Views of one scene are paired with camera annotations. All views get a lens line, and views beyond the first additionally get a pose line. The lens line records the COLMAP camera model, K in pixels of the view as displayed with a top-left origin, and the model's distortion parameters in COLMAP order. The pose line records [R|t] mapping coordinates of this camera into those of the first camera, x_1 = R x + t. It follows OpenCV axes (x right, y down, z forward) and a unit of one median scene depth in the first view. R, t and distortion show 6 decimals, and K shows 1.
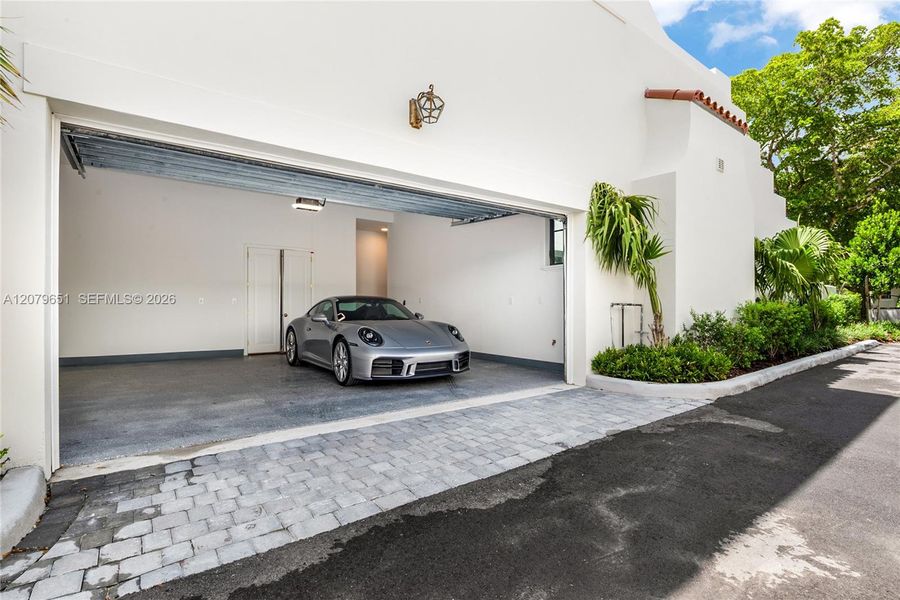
lens RADIAL K [[347.3, 0, 448.7], [0, 347.3, 316.8], [0, 0, 1]] dist [-0.008038, -0.000303]
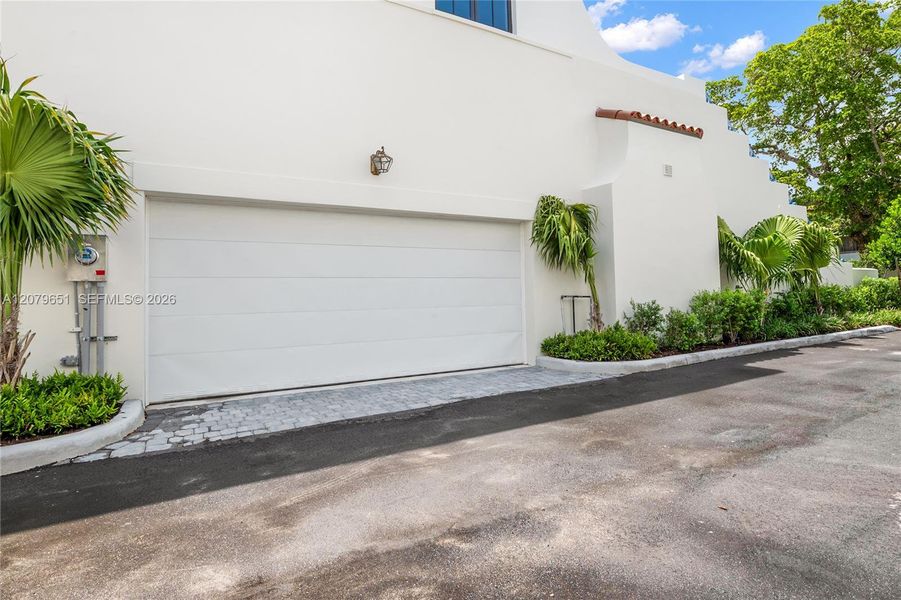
lens RADIAL K [[365.5, 0, 455.2], [0, 365.5, 298.0], [0, 0, 1]] dist [-0.004850, -0.000546]
pose [[0.994179, -0.019347, -0.105991, 0.258494], [0.016521, 0.999486, -0.027480, -0.003190], [0.106469, 0.025569, 0.993987, -0.290885]]
